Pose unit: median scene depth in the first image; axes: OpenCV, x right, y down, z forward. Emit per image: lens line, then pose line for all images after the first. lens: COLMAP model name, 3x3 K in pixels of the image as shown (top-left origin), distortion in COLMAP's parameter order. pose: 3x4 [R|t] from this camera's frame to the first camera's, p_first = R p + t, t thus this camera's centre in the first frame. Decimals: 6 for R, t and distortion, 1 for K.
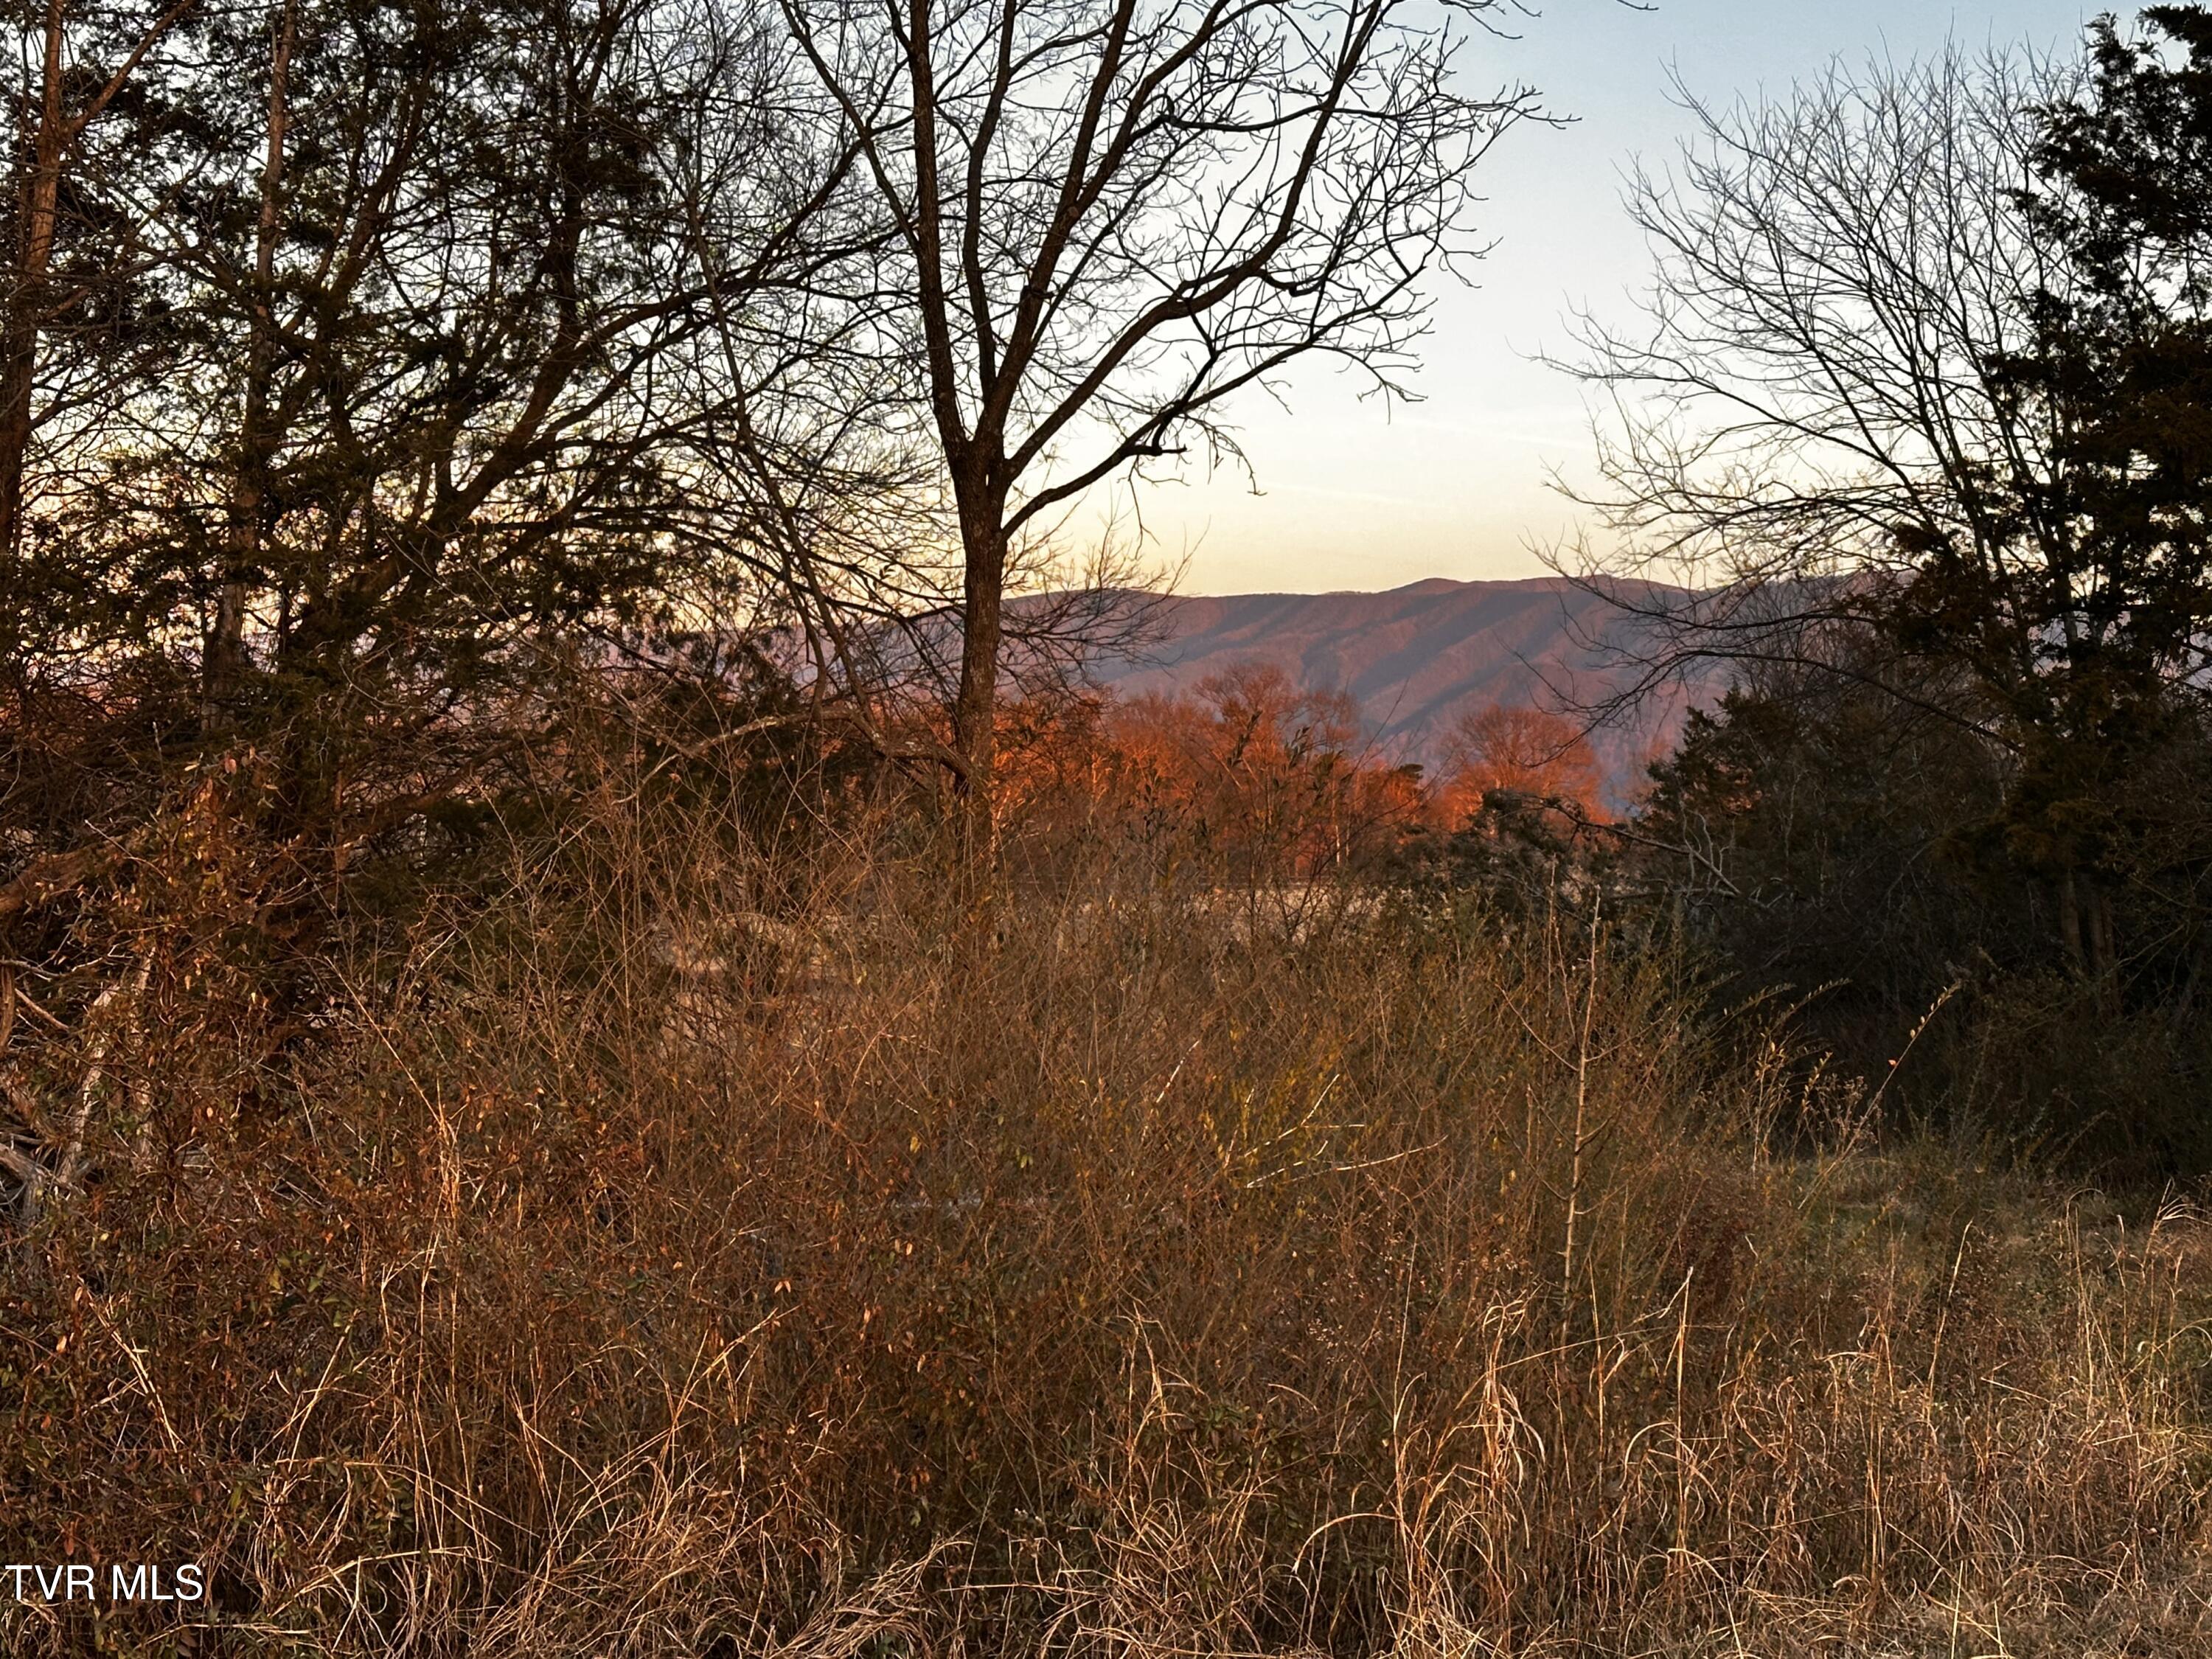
lens RADIAL K [[3810.2, 0, 1106.5], [0, 3810.2, 831.2], [0, 0, 1]] dist [-0.021861, 0.000000]
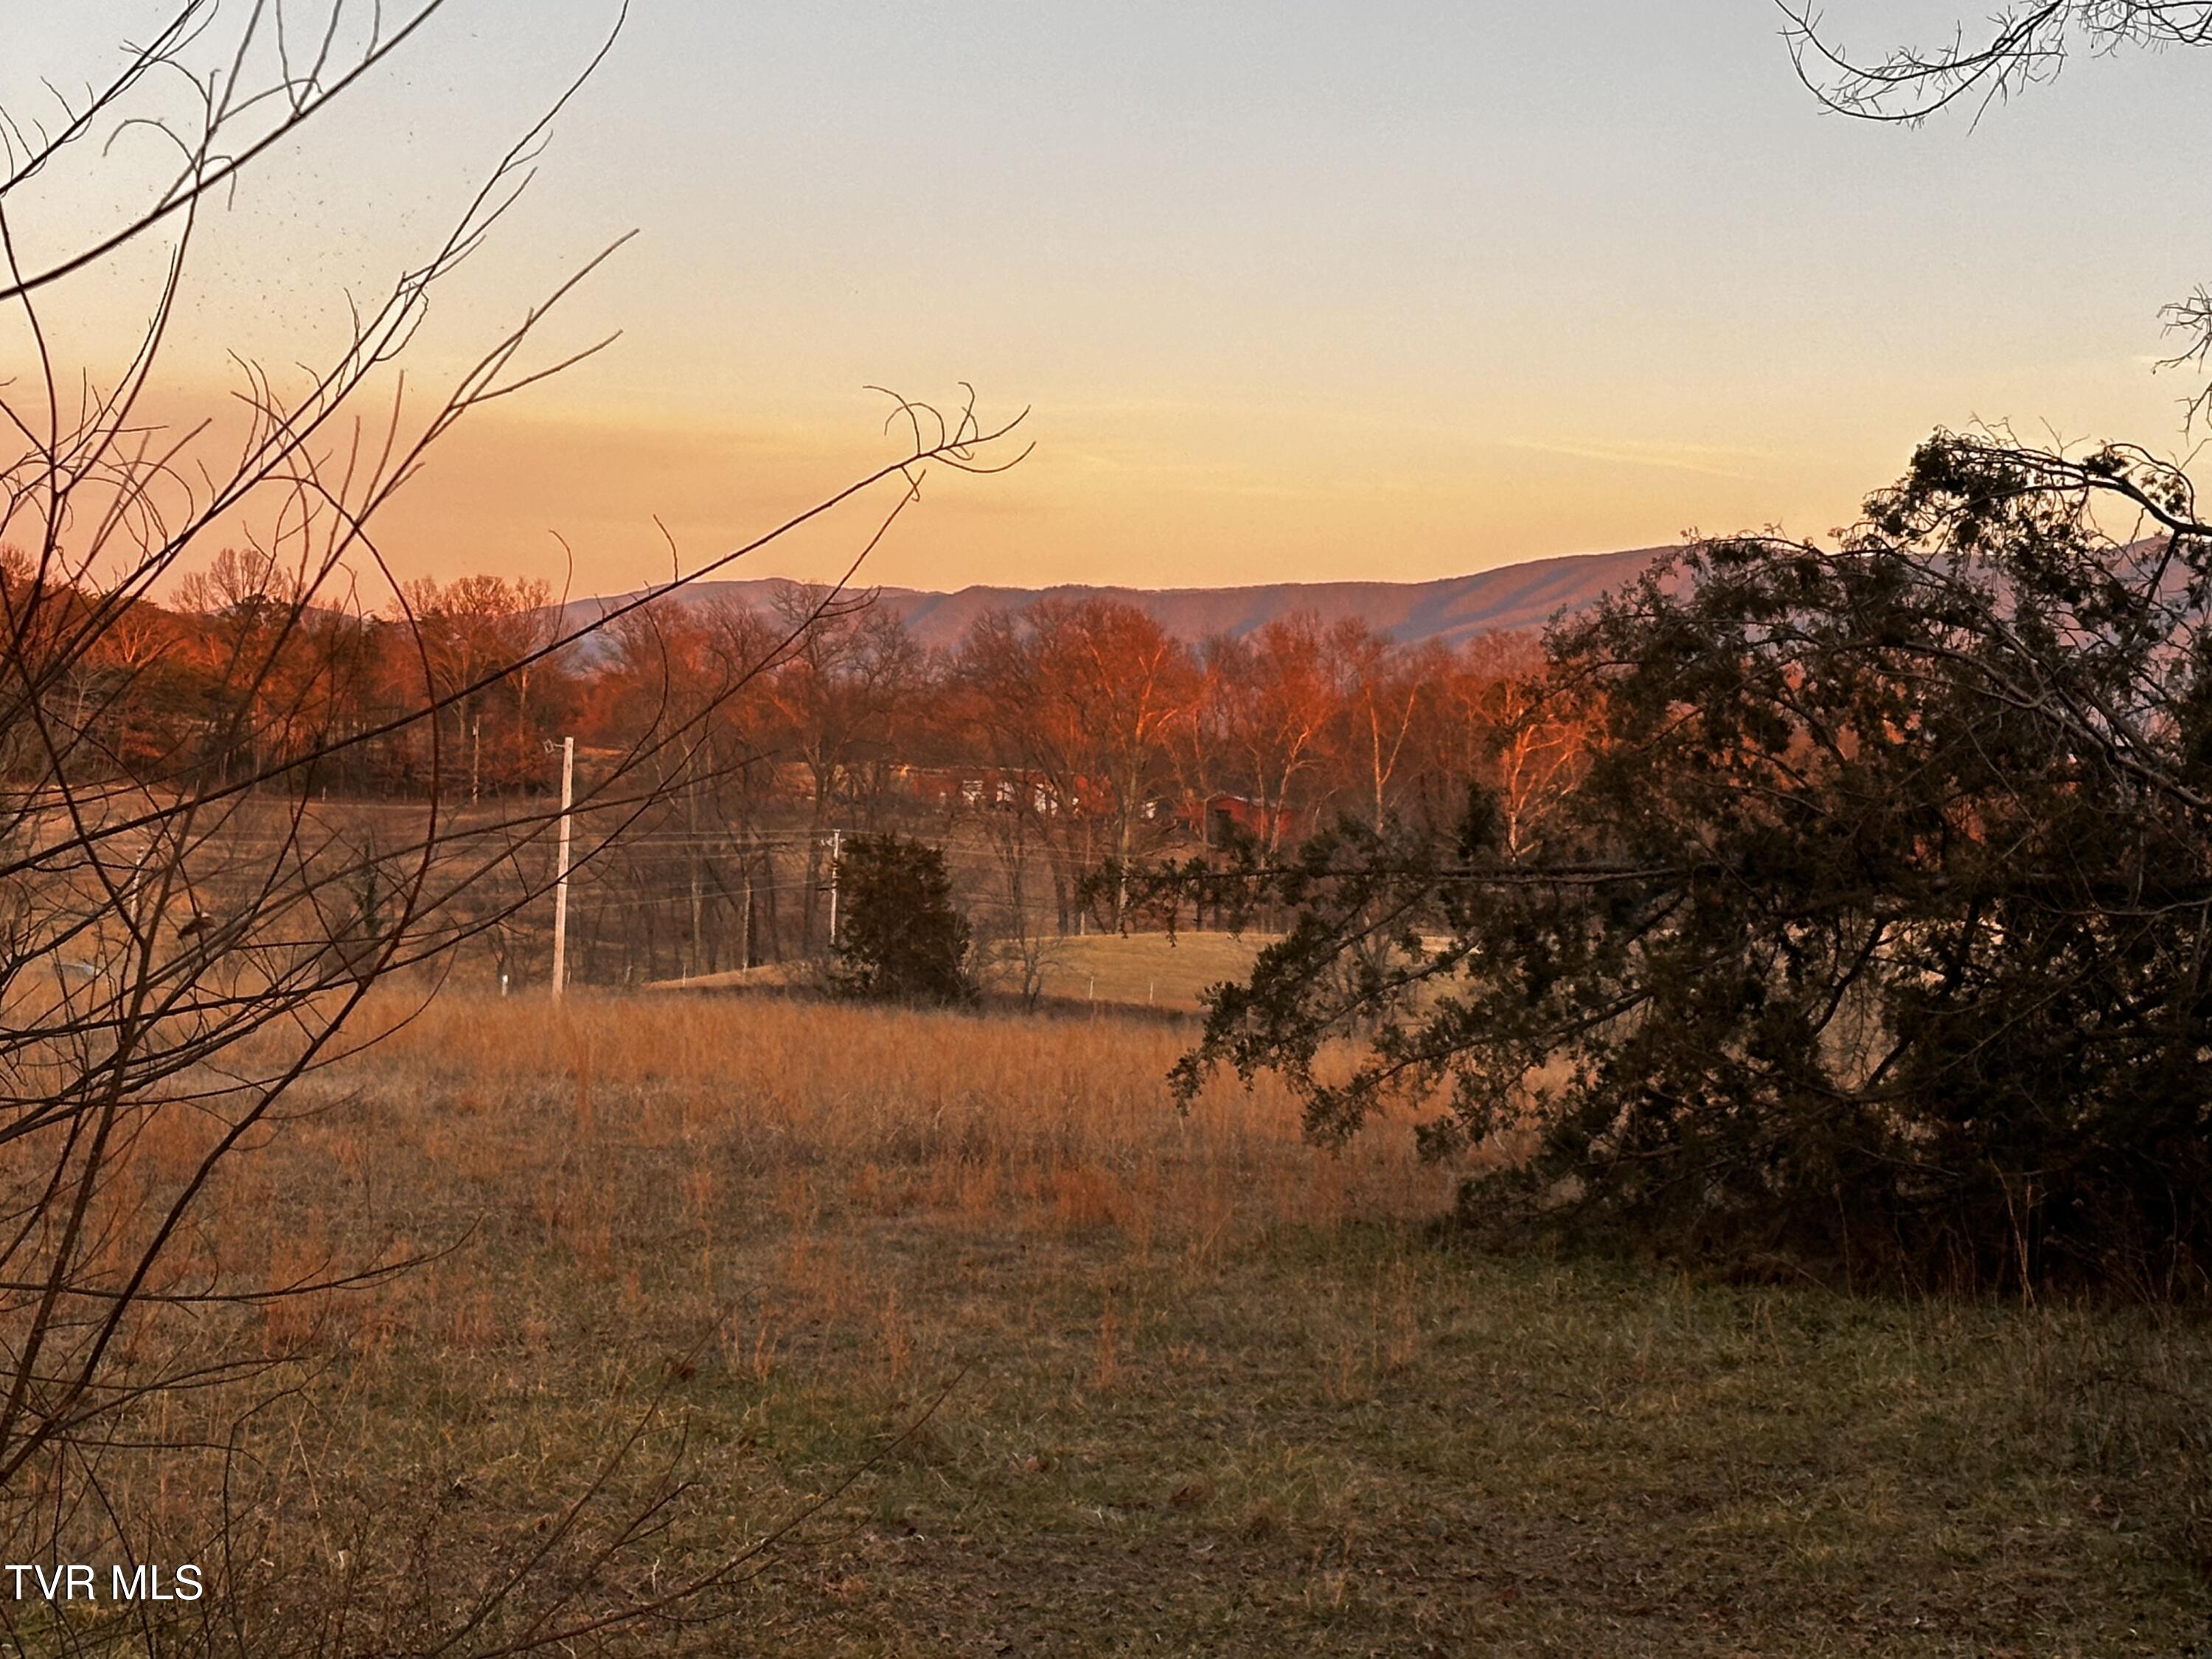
lens RADIAL K [[4935.5, 0, 1104.8], [0, 4935.5, 828.5], [0, 0, 1]] dist [0.118162, 0.000000]
pose [[0.992174, 0.032297, -0.120611, 0.080024], [-0.032426, 0.999474, 0.000897, 0.029230], [0.120576, 0.003021, 0.992699, 0.513161]]
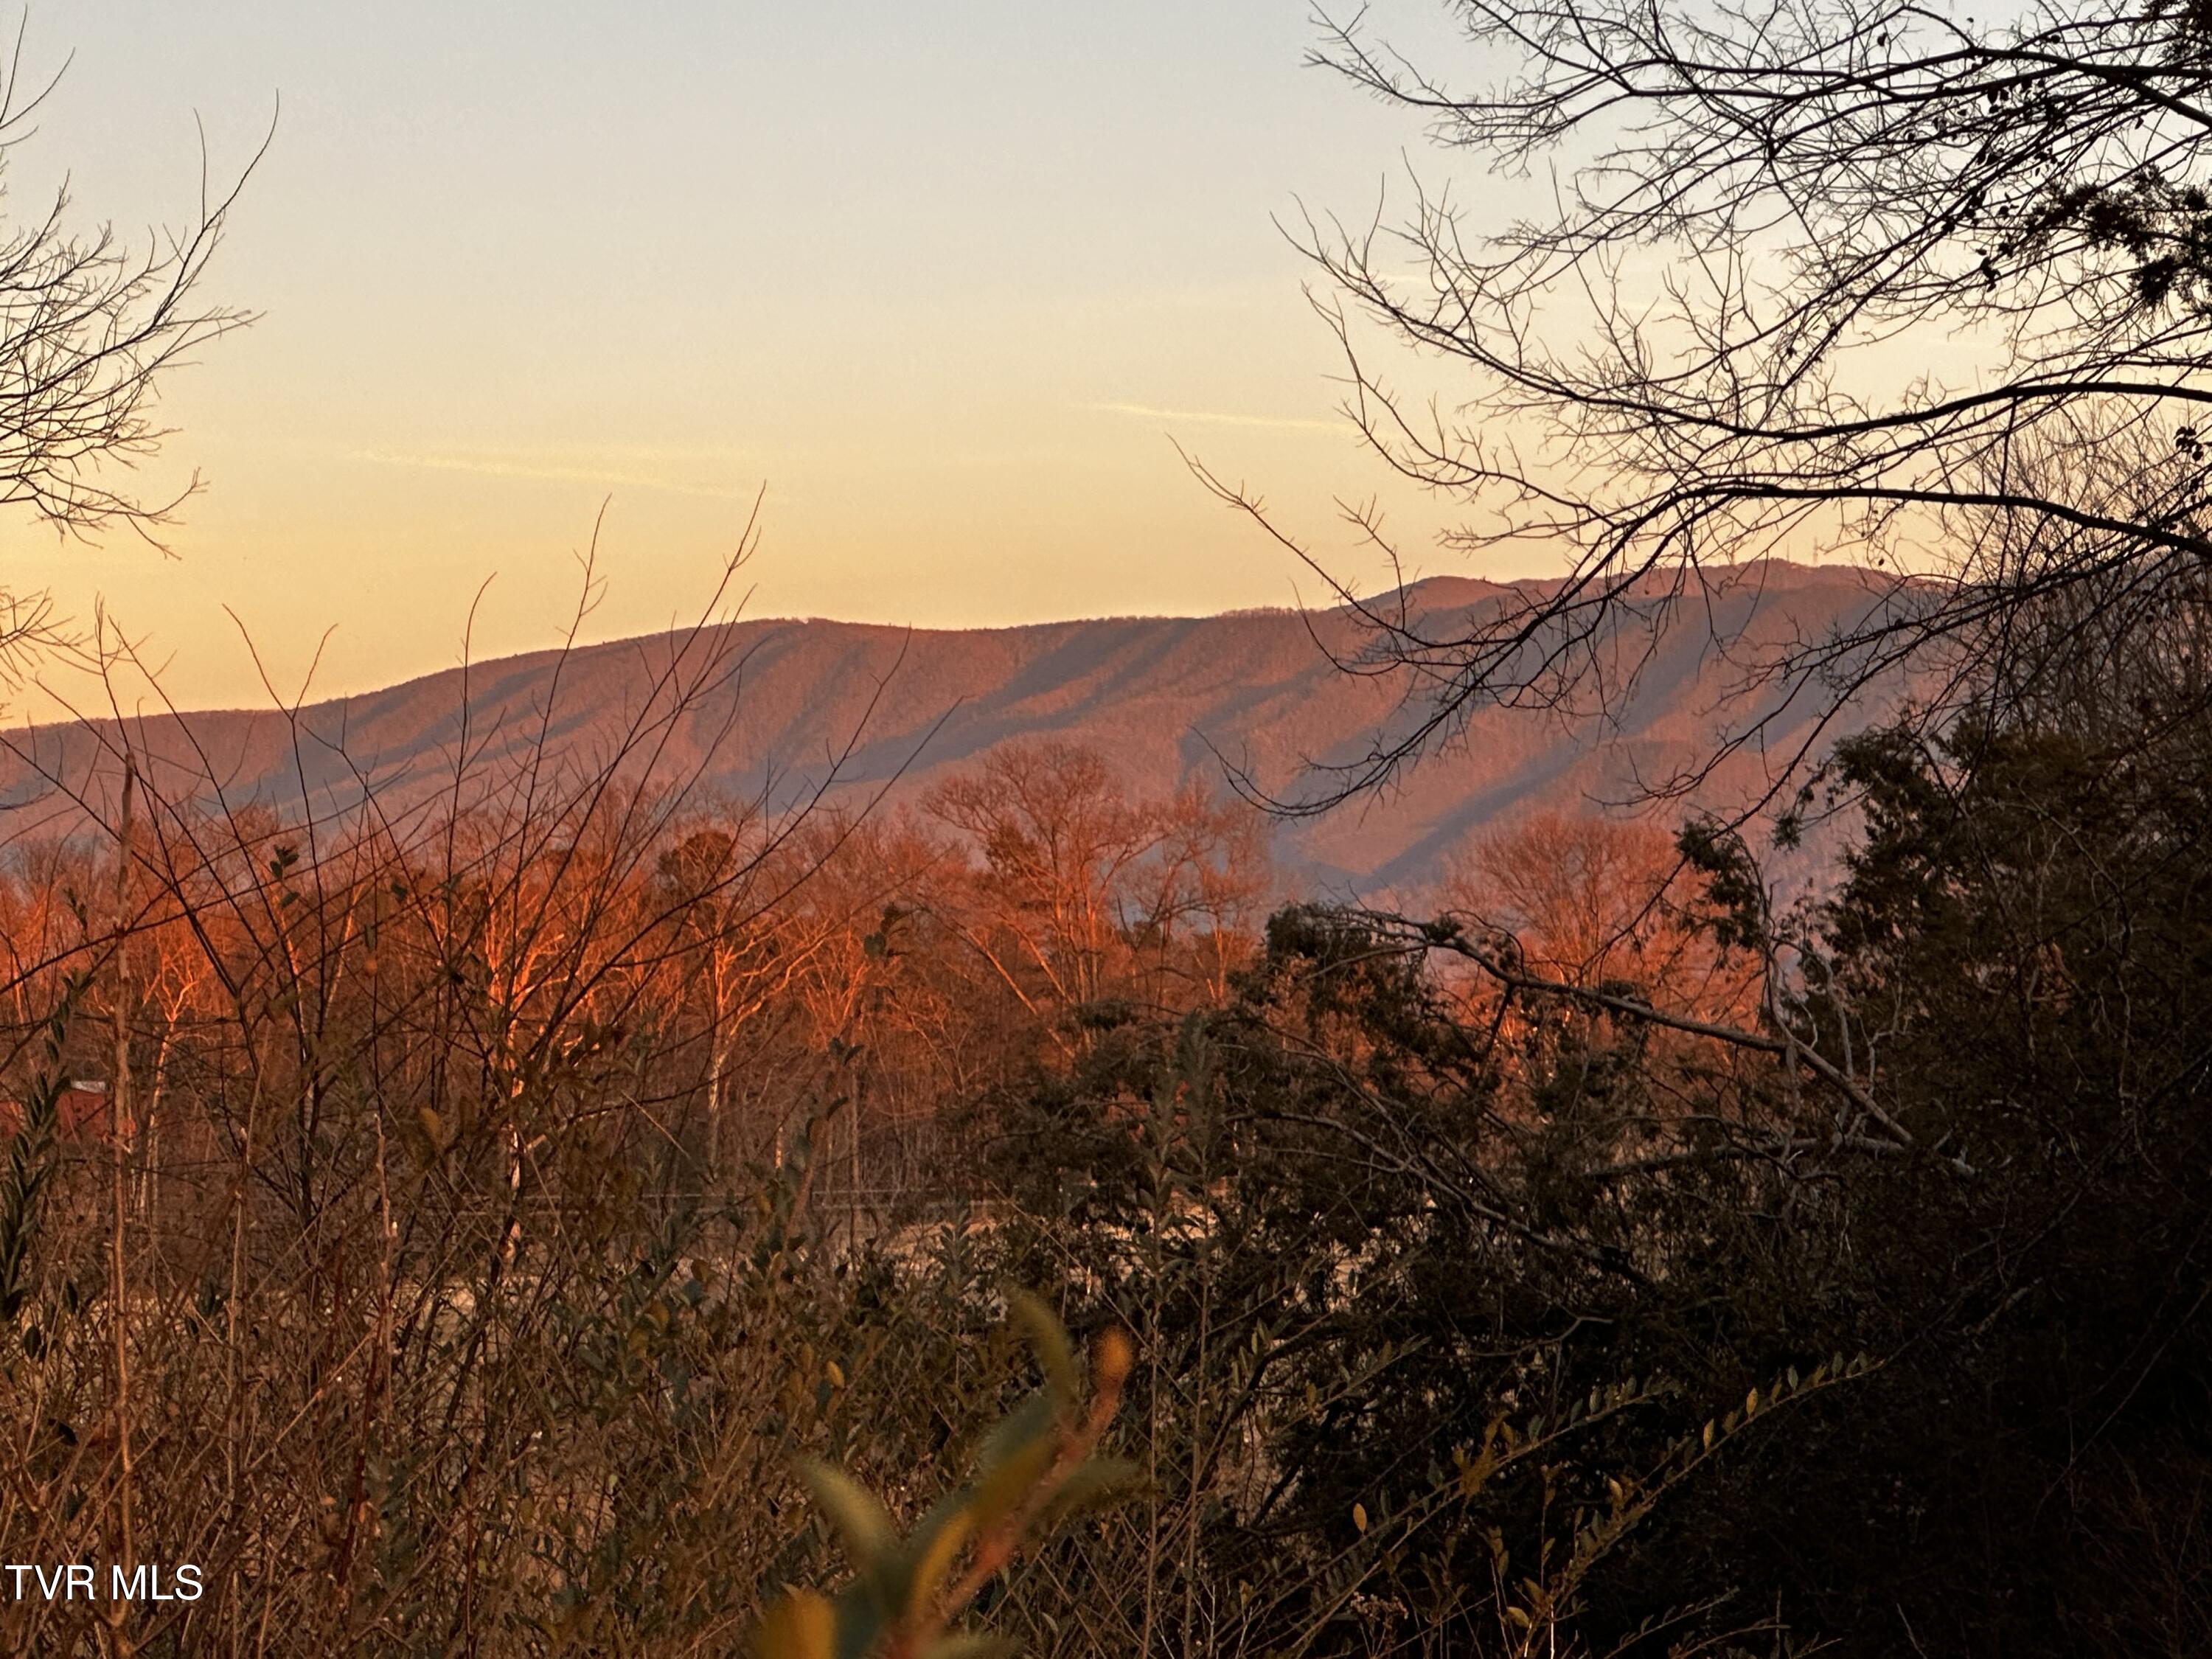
lens RADIAL K [[7668.4, 0, 1106.2], [0, 7668.4, 829.6], [0, 0, 1]] dist [0.191597, 0.000000]
pose [[0.998667, -0.032789, 0.039868, 0.050382], [0.034210, 0.998784, -0.035492, 0.008784], [-0.038656, 0.036808, 0.998574, 0.202083]]
